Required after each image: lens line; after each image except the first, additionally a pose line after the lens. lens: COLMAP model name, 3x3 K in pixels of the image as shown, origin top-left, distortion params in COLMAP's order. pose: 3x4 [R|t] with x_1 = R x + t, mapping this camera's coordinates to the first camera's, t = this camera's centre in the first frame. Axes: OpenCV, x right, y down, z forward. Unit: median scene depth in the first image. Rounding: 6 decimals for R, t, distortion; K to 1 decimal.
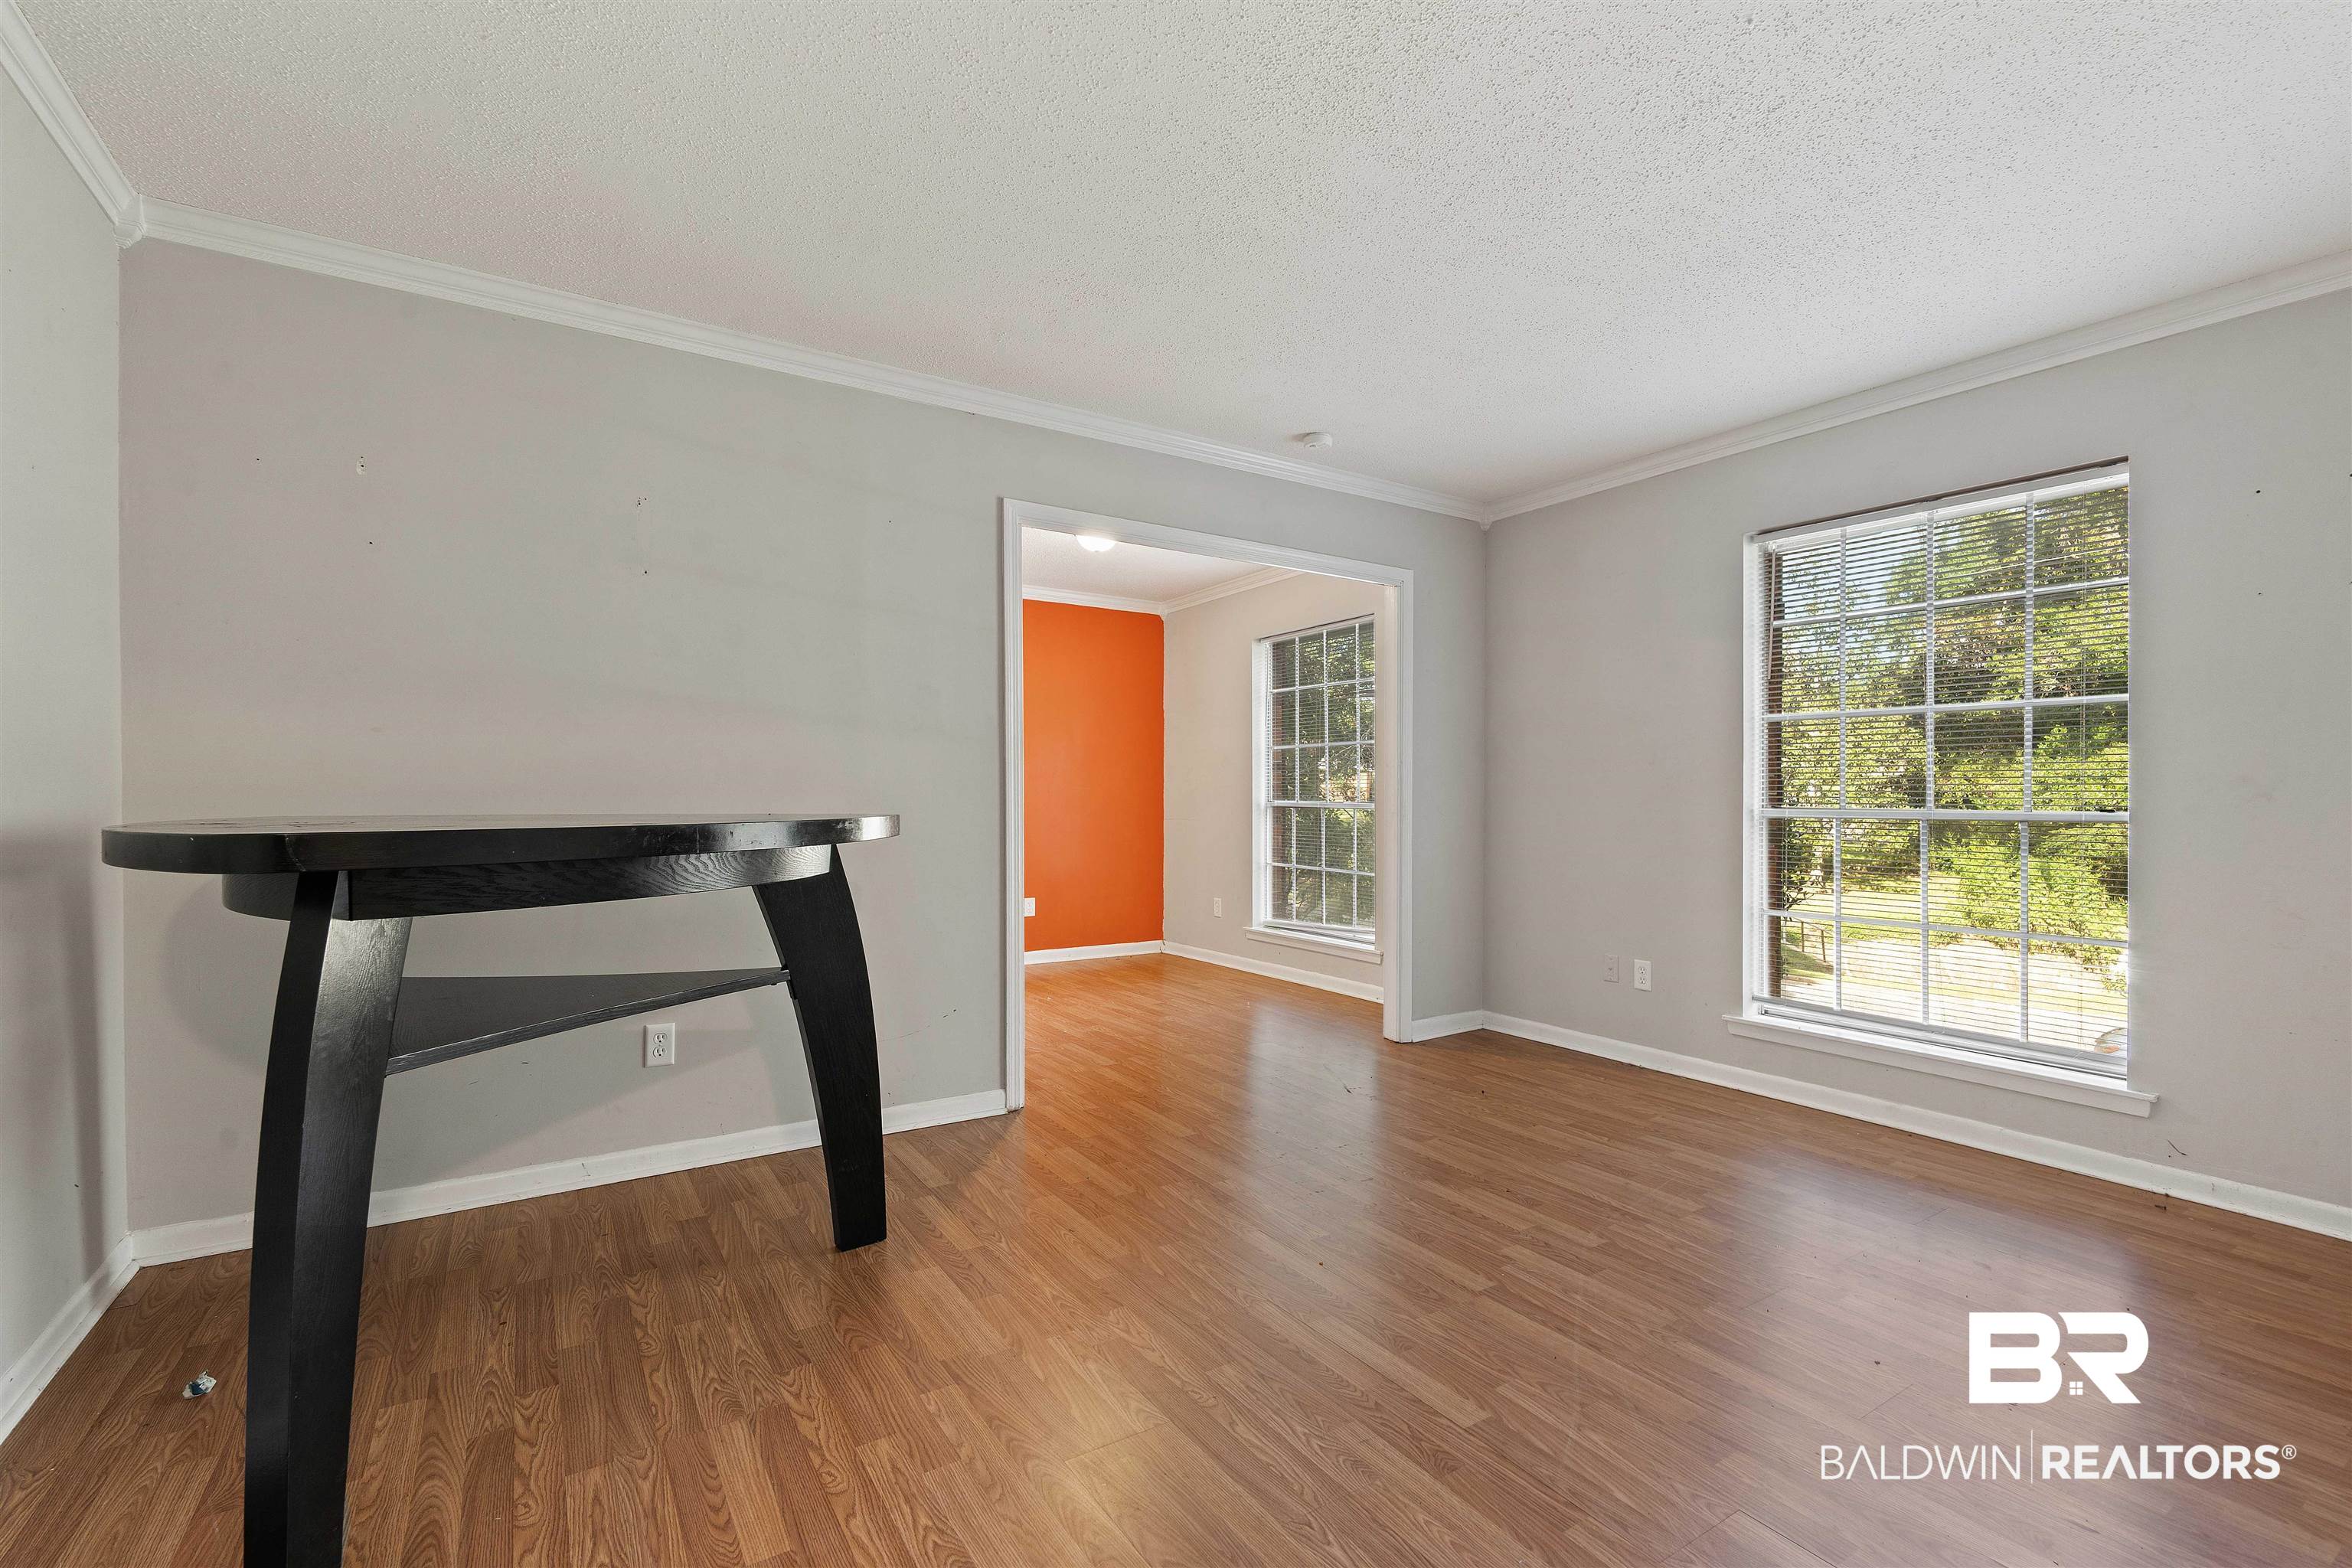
lens RADIAL K [[1029.5, 0, 1177.8], [0, 1029.5, 796.0], [0, 0, 1]] dist [-0.002114, 0.000070]
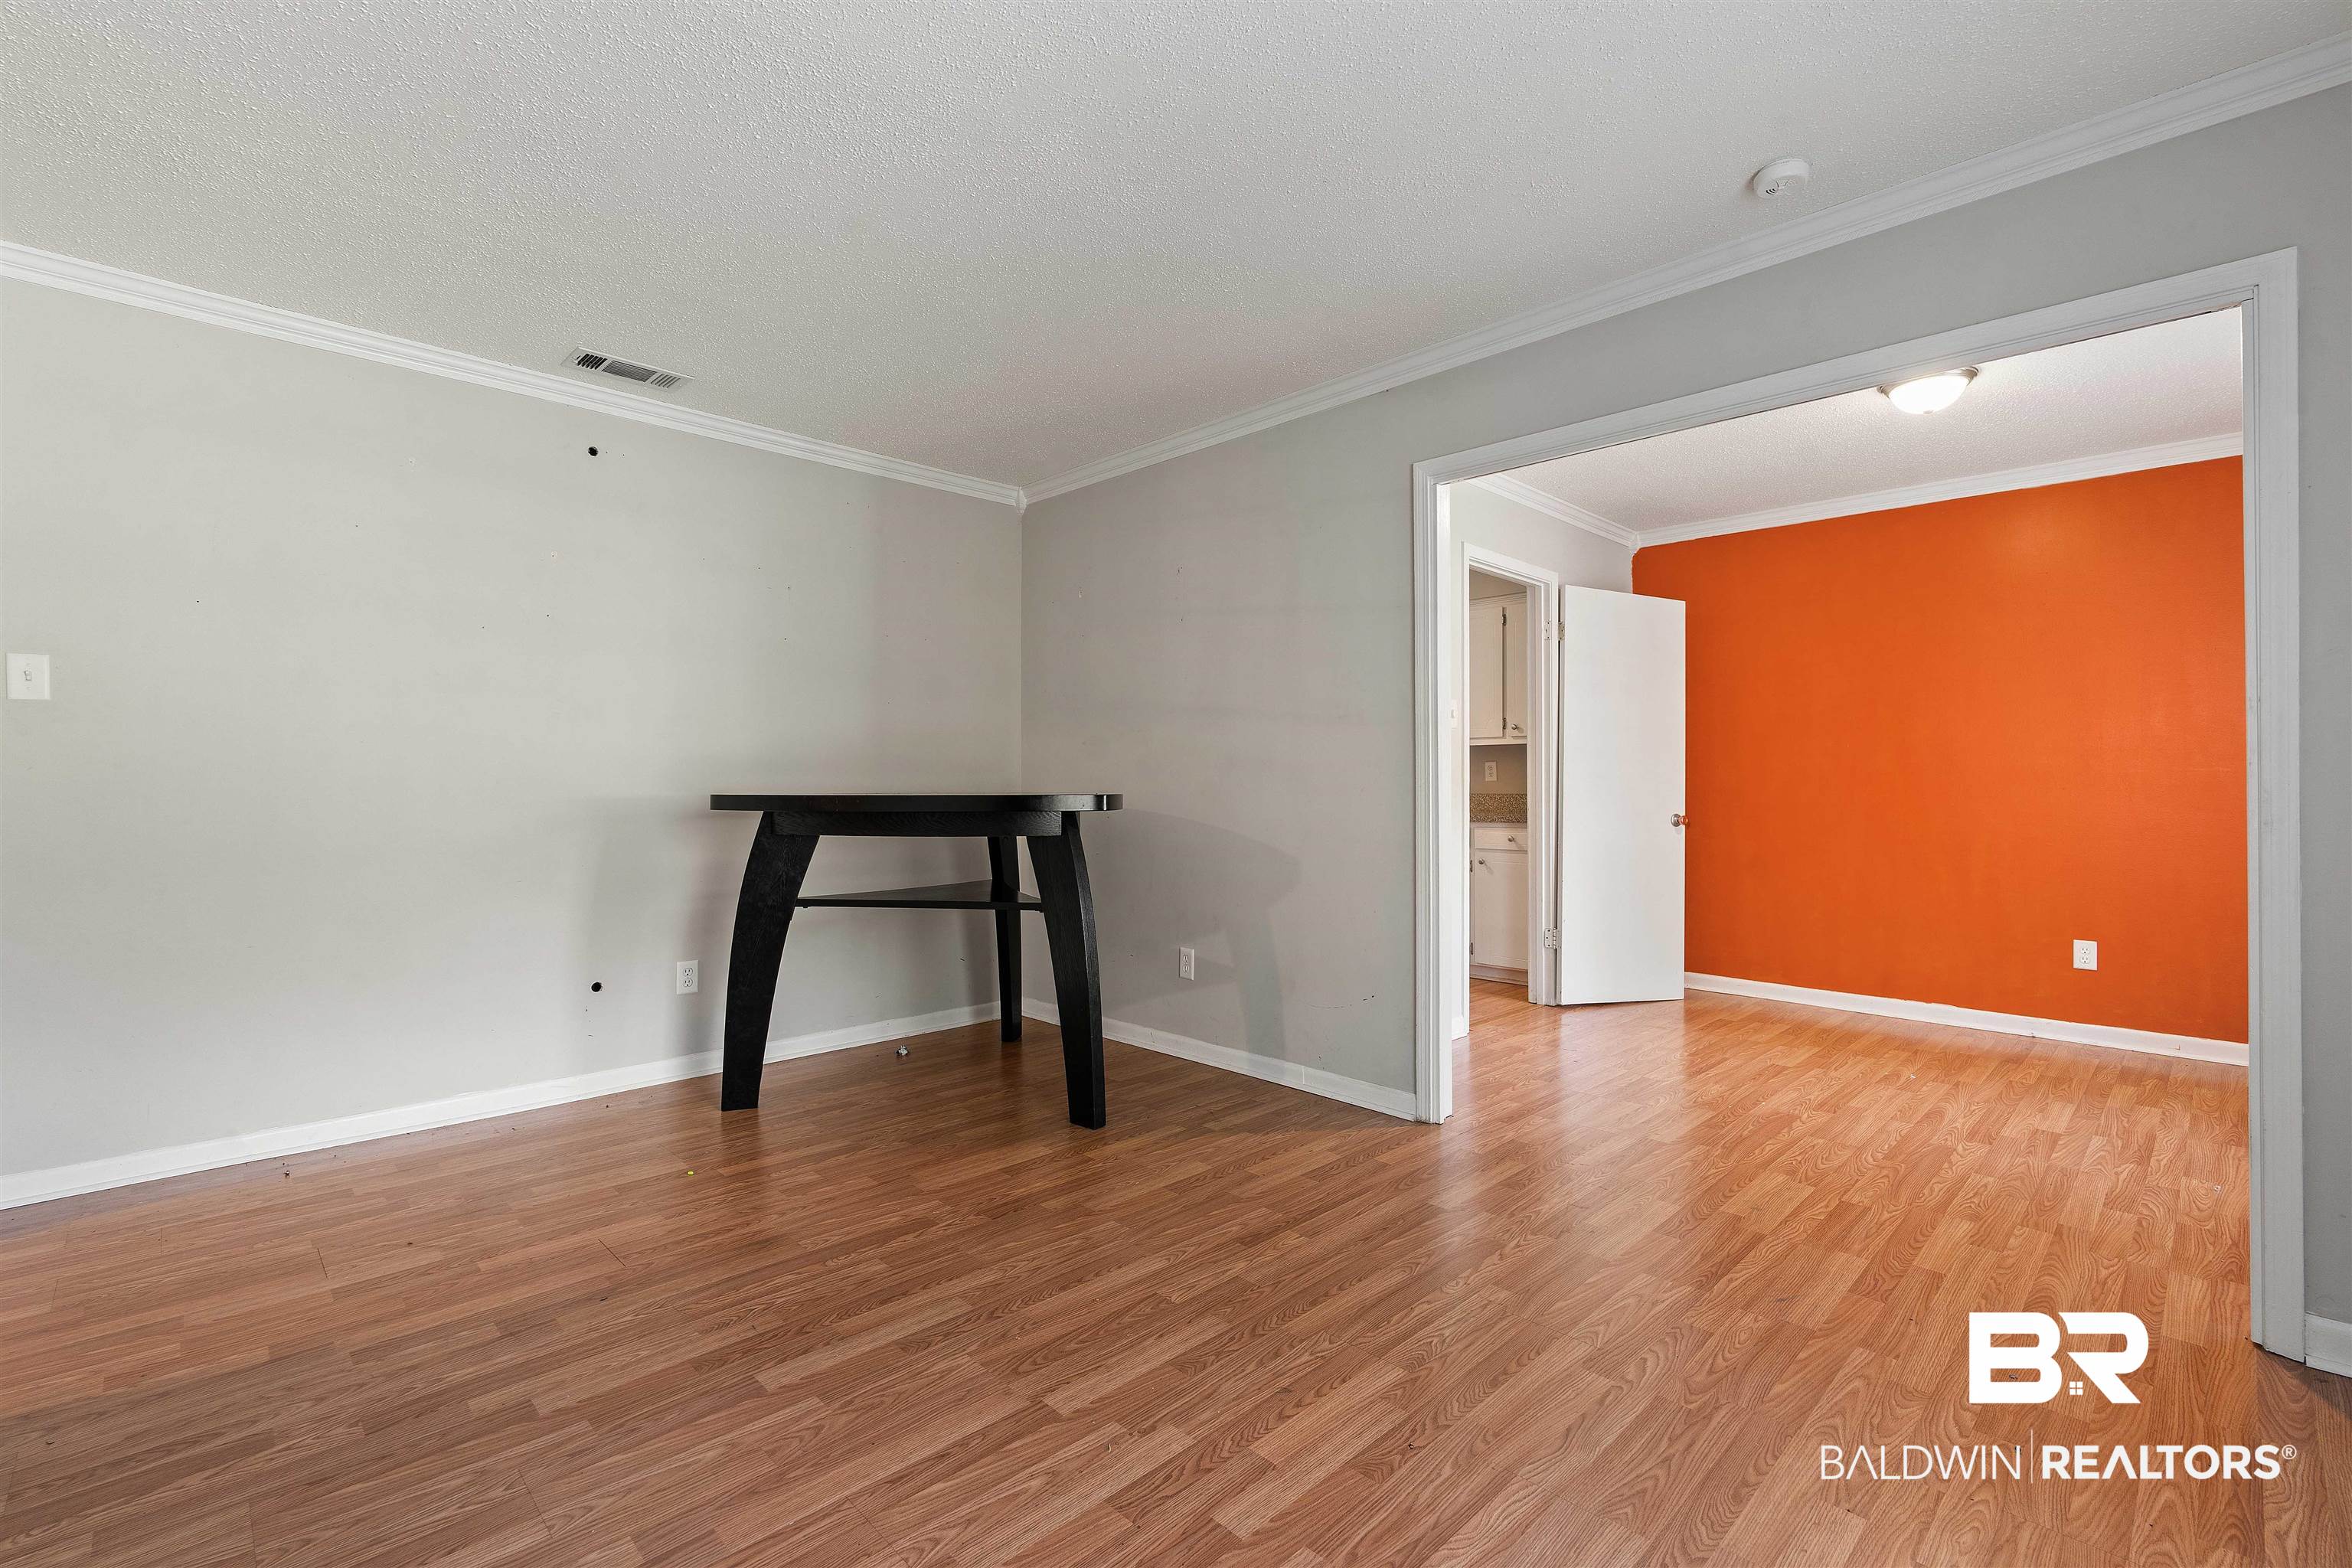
lens RADIAL K [[1029.5, 0, 1196.0], [0, 1029.5, 768.6], [0, 0, 1]] dist [-0.002114, 0.000070]
pose [[0.211496, -0.017010, -0.977231, 0.995671], [-0.003448, 0.999829, -0.018150, 0.010807], [0.977373, 0.007208, 0.211402, 0.859733]]
